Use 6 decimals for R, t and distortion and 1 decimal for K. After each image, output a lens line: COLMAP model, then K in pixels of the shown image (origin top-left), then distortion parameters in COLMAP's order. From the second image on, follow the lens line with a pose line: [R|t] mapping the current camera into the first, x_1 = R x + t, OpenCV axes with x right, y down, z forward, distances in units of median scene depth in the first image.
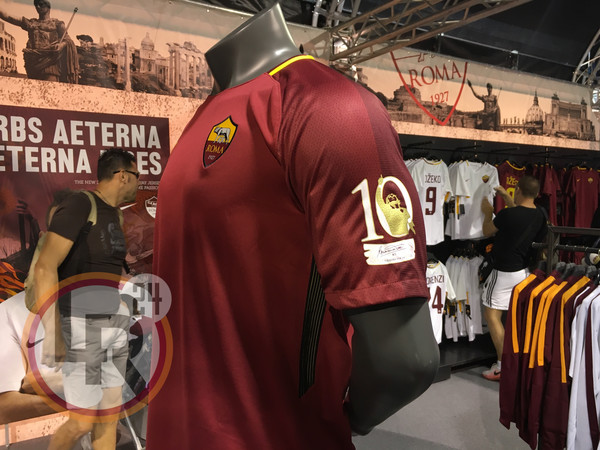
lens RADIAL K [[509.0, 0, 294.1], [0, 509.0, 221.6], [0, 0, 1]] dist [0.067348, -0.061981]
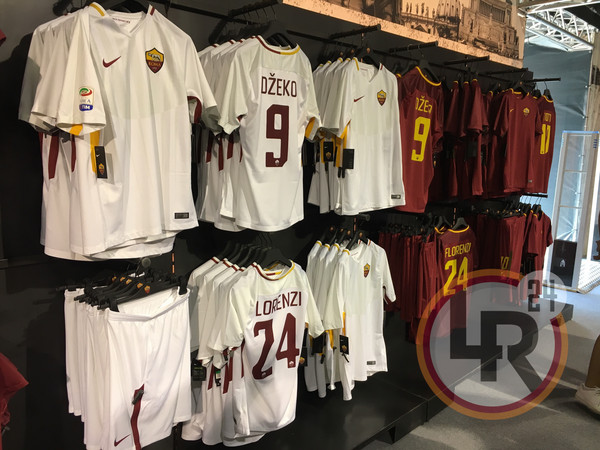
lens RADIAL K [[509.0, 0, 298.2], [0, 509.0, 230.4], [0, 0, 1]] dist [0.067348, -0.061981]
pose [[0.971368, -0.020509, 0.236692, 0.162343], [-0.009034, 0.992358, 0.123061, -0.011305], [-0.237407, -0.121676, 0.963760, 0.497451]]
